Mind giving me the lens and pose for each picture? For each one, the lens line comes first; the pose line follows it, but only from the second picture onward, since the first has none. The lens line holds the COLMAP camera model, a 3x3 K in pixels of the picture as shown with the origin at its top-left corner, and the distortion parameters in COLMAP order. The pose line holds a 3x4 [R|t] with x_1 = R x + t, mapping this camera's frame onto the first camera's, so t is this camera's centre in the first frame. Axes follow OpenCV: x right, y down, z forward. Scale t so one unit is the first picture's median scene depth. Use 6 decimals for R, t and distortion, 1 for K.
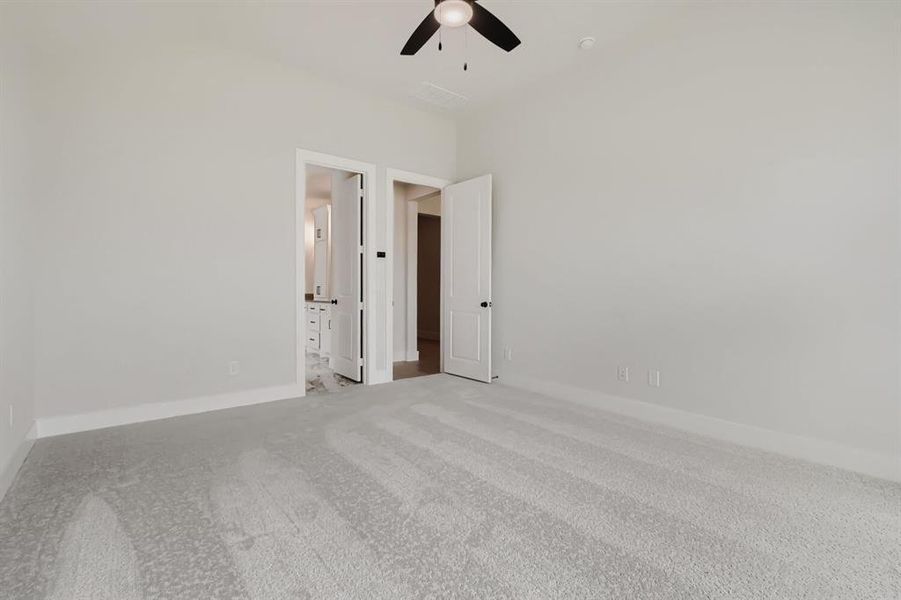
lens RADIAL K [[401.9, 0, 450.5], [0, 401.9, 300.0], [0, 0, 1]] dist [-0.001449, 0.000280]
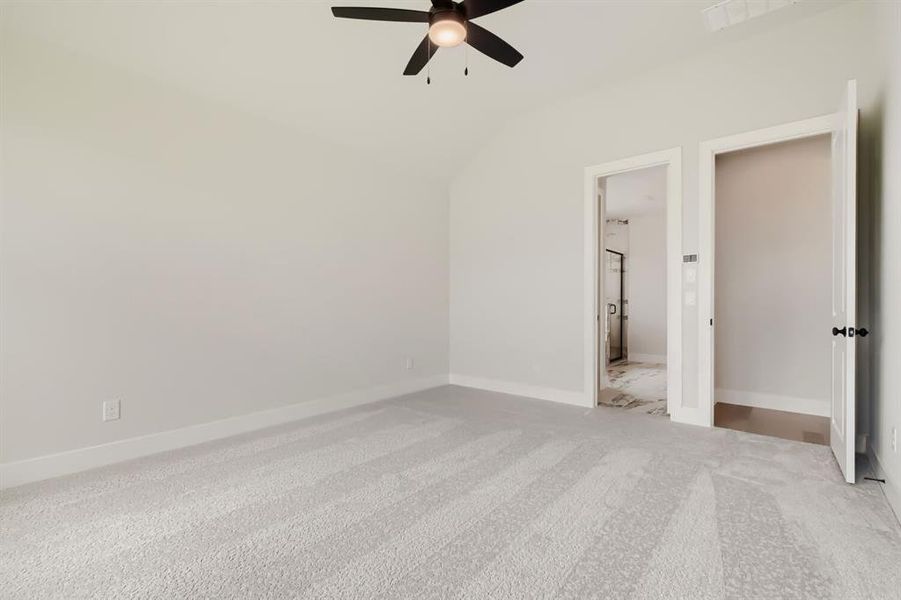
lens RADIAL K [[406.6, 0, 453.3], [0, 406.6, 306.1], [0, 0, 1]] dist [0.000167, -0.000027]
pose [[0.212111, 0.009081, -0.977203, 0.503349], [-0.031232, 0.999509, 0.002509, -0.007987], [0.976746, 0.029988, 0.212291, 0.393052]]
